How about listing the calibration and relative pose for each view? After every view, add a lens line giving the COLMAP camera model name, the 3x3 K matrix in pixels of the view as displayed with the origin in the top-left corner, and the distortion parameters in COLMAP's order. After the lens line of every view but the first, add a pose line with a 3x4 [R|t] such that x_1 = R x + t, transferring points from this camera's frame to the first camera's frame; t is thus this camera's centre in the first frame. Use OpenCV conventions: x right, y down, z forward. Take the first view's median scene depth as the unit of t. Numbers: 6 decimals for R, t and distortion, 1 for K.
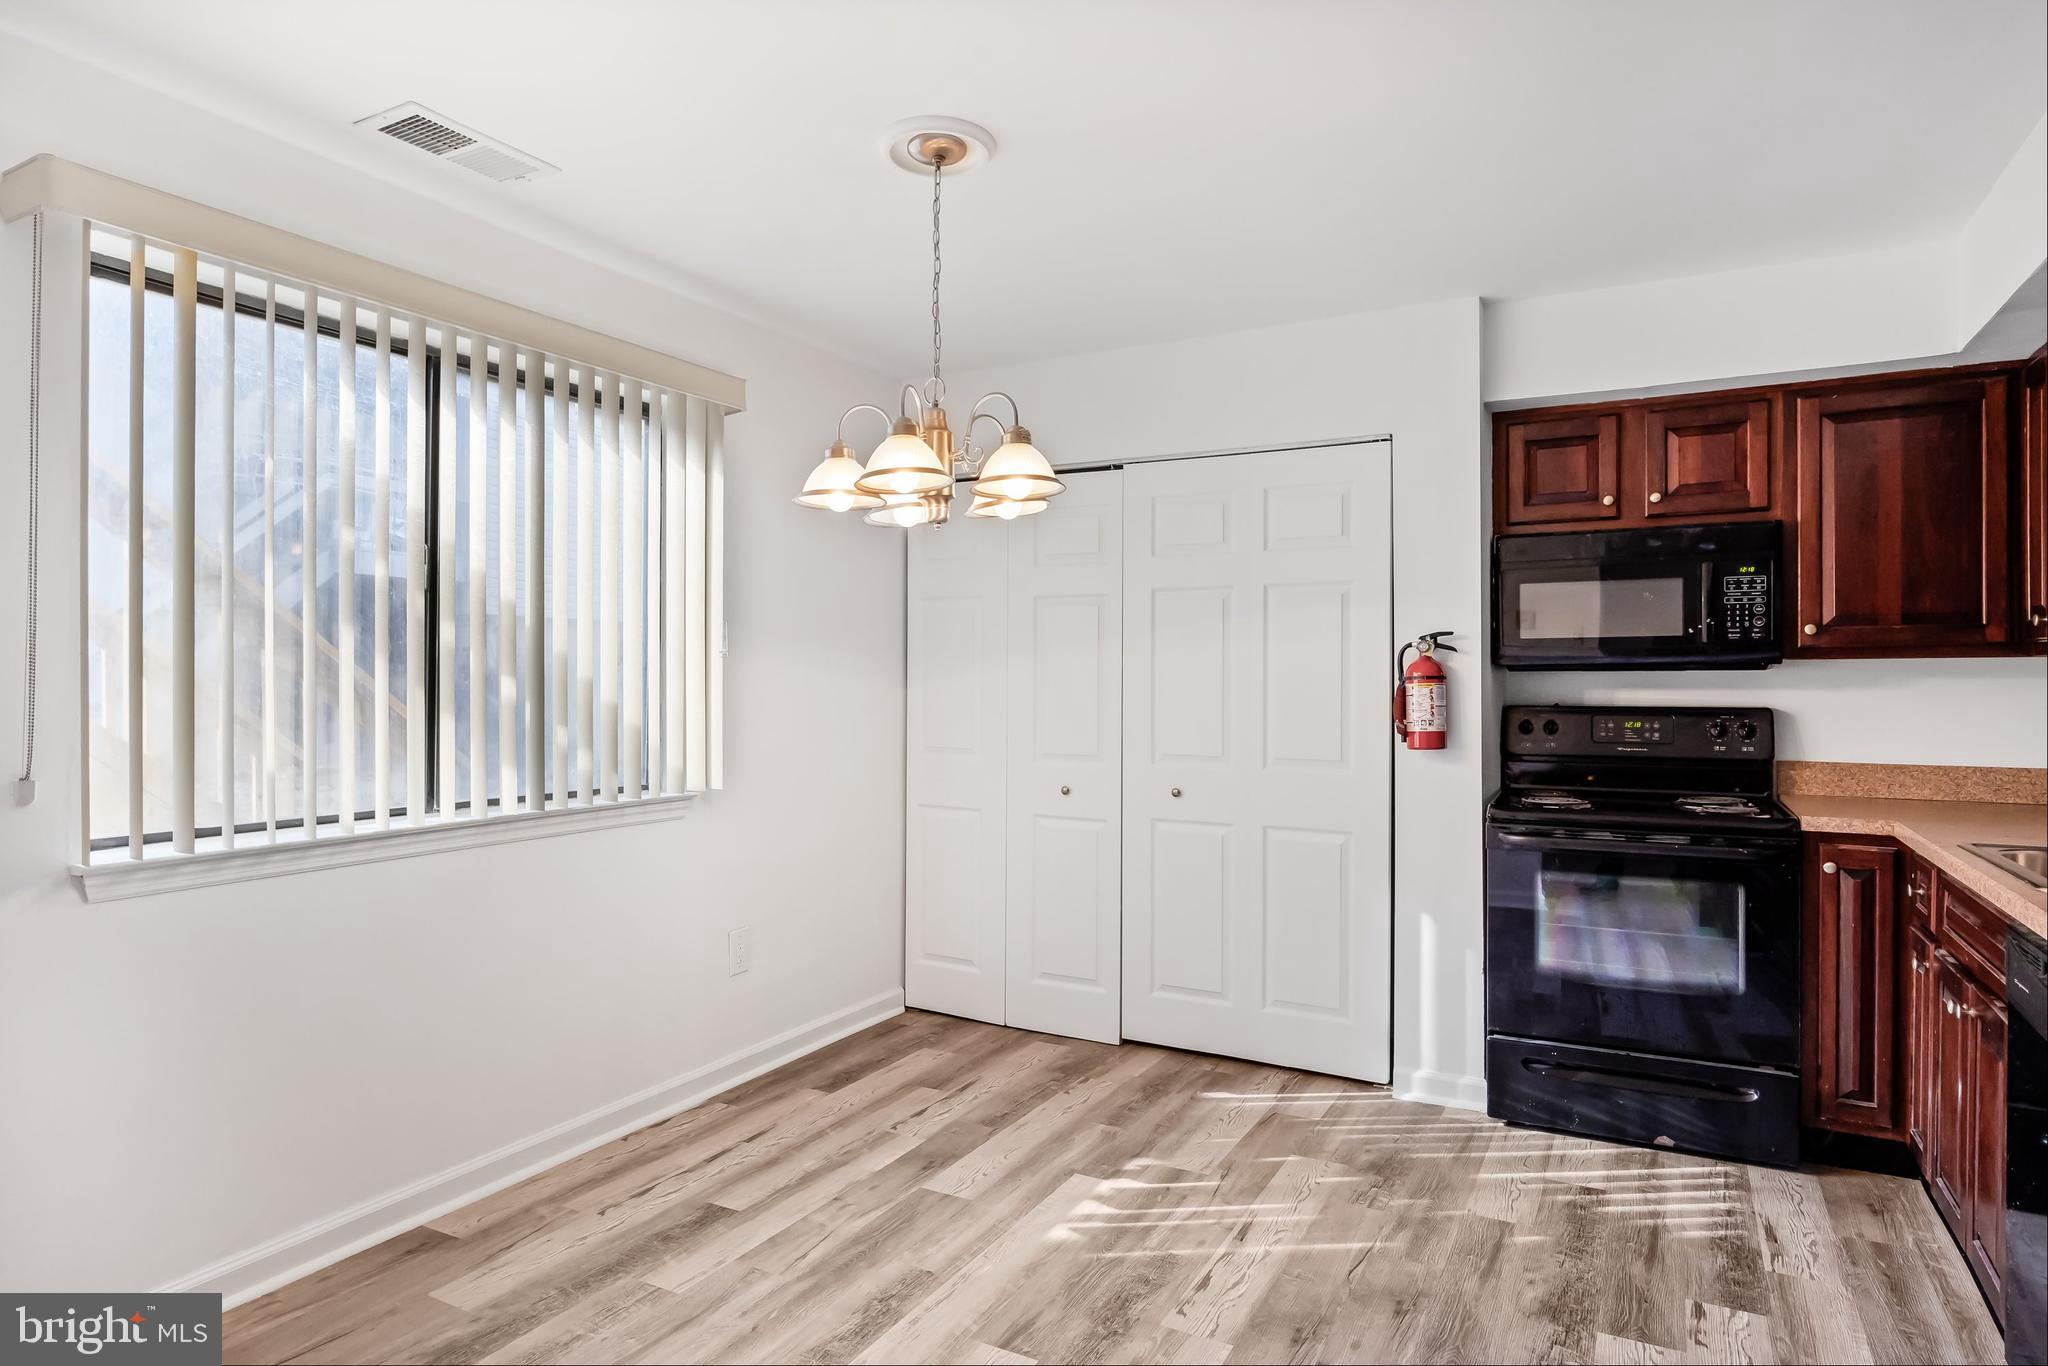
lens RADIAL K [[1077.9, 0, 1049.4], [0, 1077.9, 671.4], [0, 0, 1]] dist [-0.011304, 0.000412]
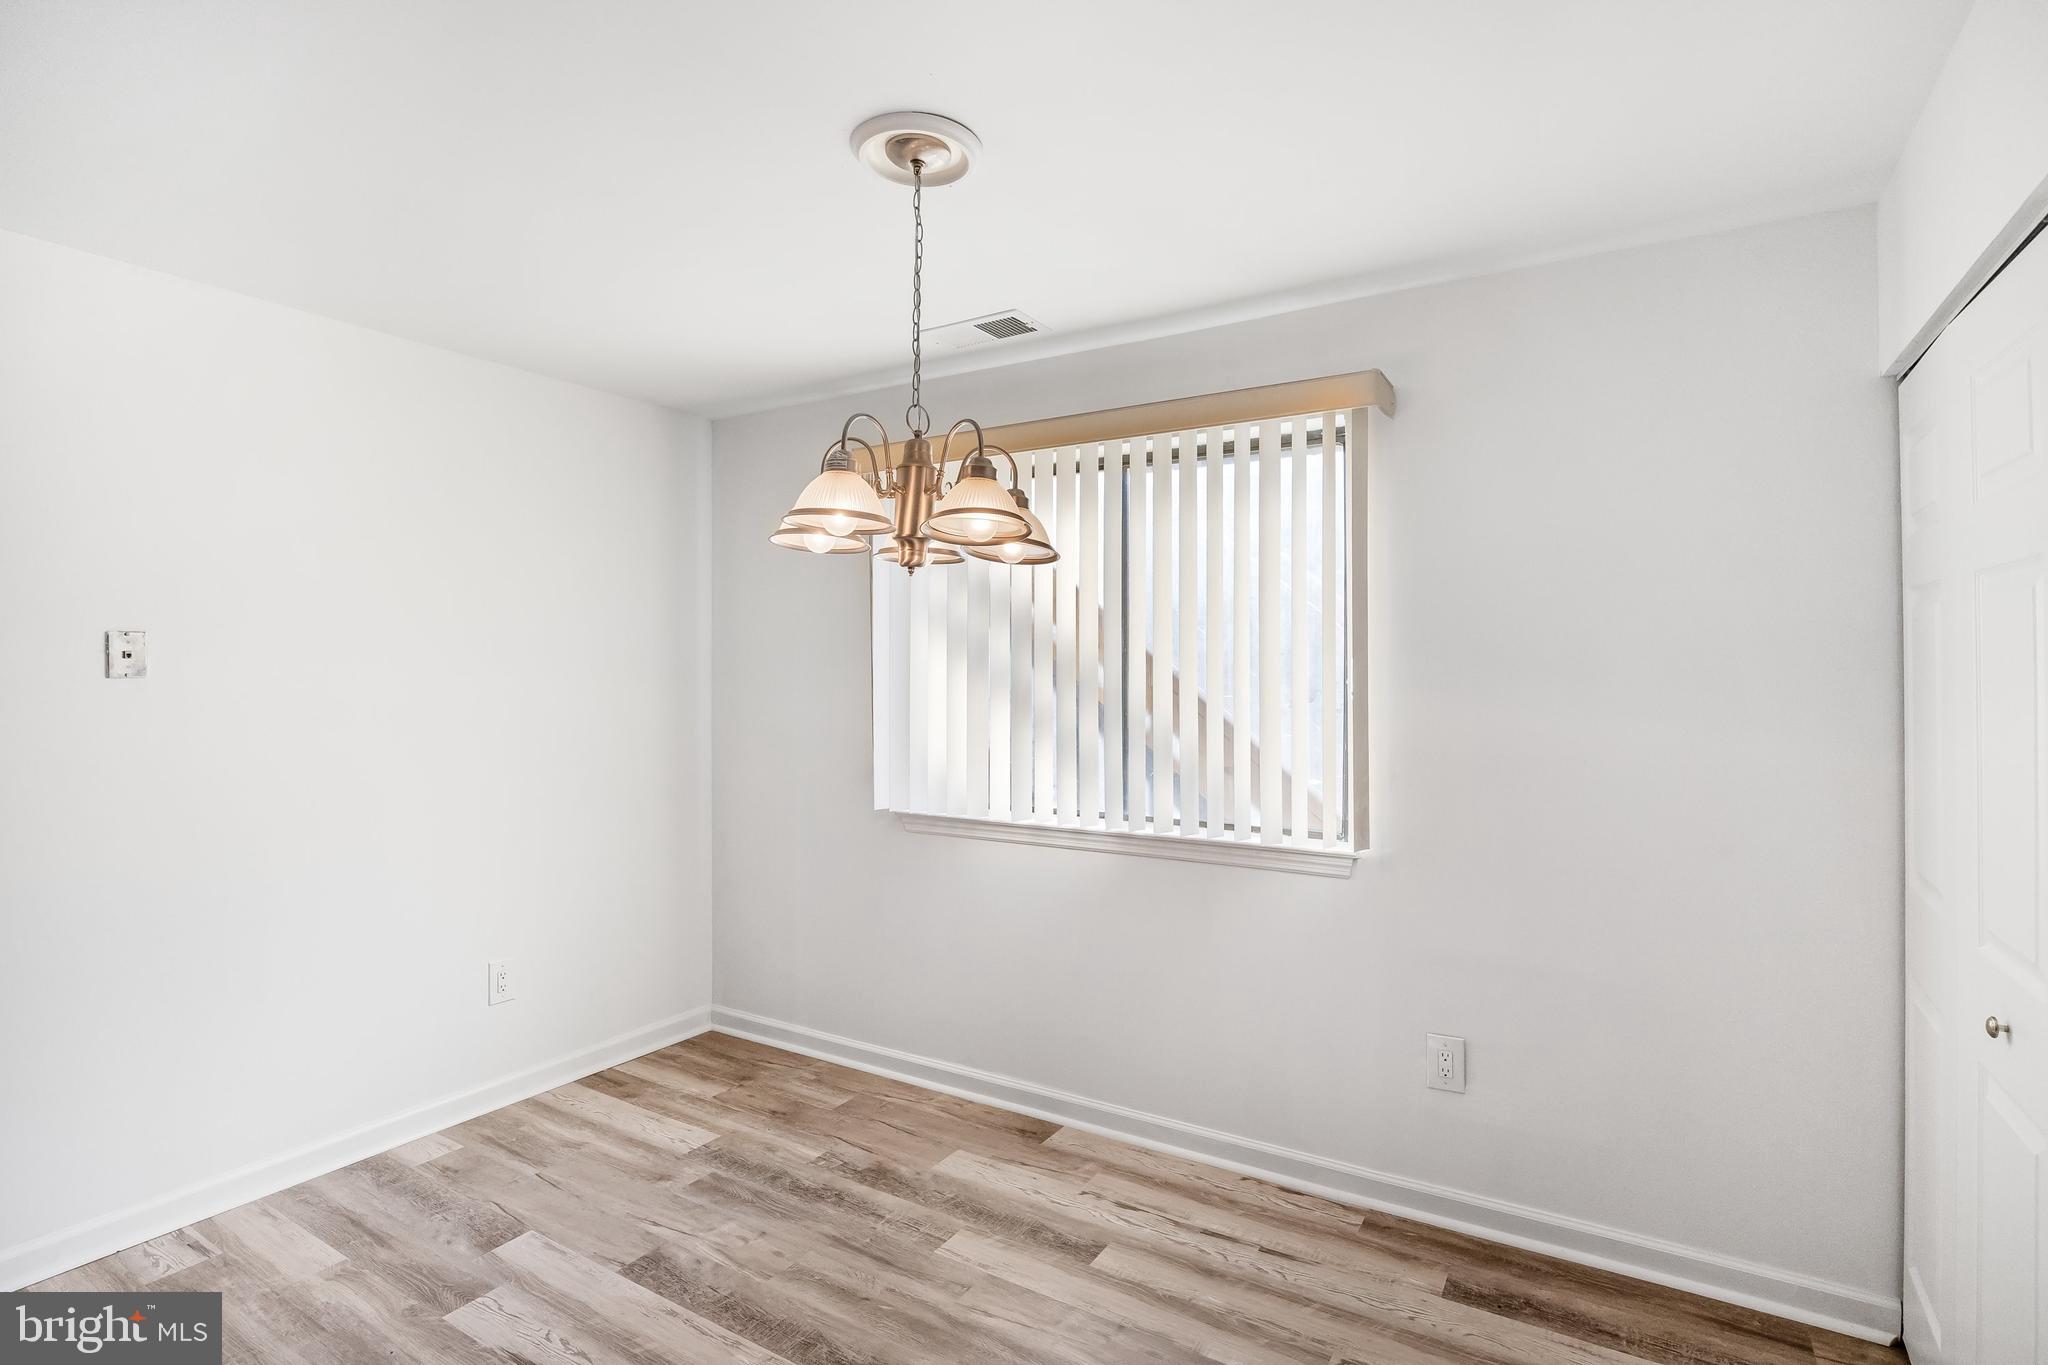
lens RADIAL K [[922.3, 0, 1032.0], [0, 922.3, 701.2], [0, 0, 1]] dist [-0.019241, -0.000254]
pose [[-0.023218, 0.002211, -0.999728, 0.489714], [-0.000711, 0.999997, 0.002228, -0.015693], [0.999730, 0.000763, -0.023217, 0.855616]]
